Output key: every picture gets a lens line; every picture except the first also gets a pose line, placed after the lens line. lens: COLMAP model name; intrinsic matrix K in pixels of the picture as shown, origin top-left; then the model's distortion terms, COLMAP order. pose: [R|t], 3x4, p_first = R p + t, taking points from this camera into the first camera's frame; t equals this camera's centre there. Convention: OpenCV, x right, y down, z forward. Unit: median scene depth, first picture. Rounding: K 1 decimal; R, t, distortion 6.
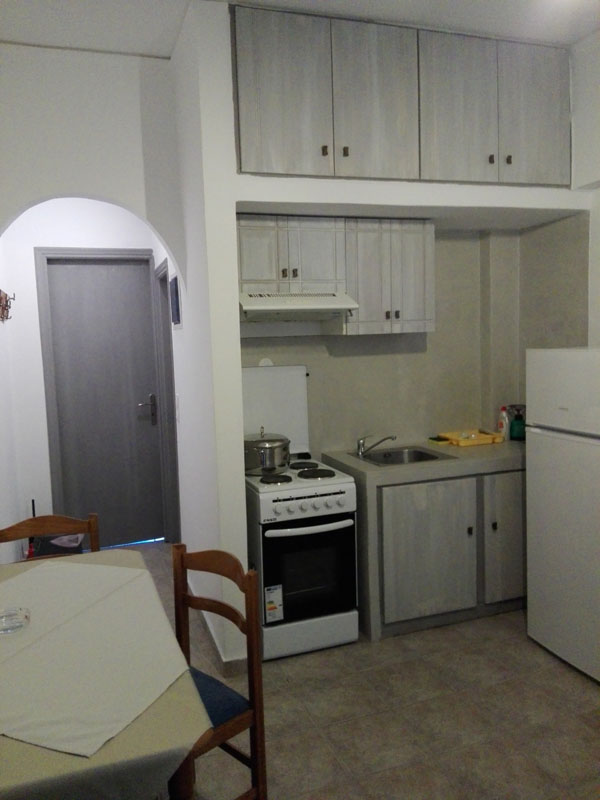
lens RADIAL K [[639.5, 0, 300.0], [0, 639.5, 400.0], [0, 0, 1]] dist [0.092947, -0.001943]
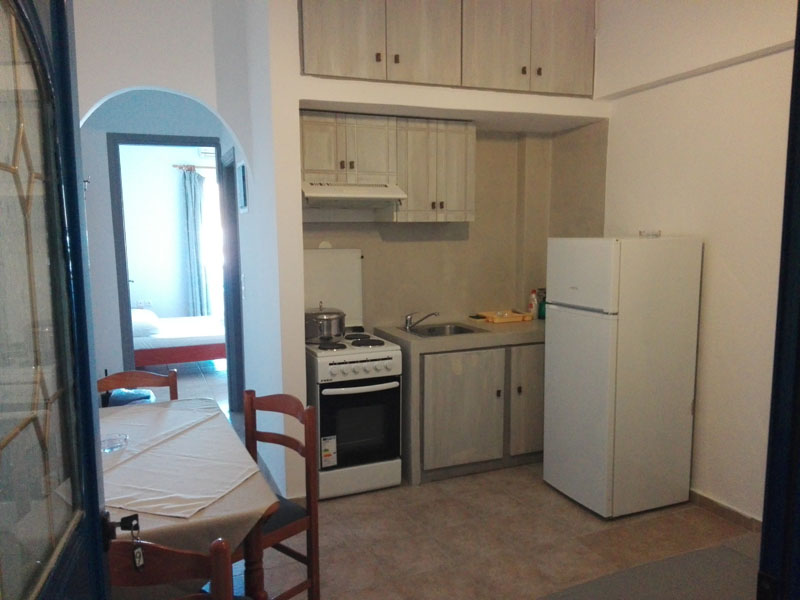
lens RADIAL K [[639.5, 0, 400.7], [0, 639.5, 323.6], [0, 0, 1]] dist [0.092947, -0.001943]
pose [[0.997978, 0.016005, 0.061518, 0.013160], [-0.018744, 0.998847, 0.044196, 0.029224], [-0.060740, -0.045260, 0.997127, -0.147145]]
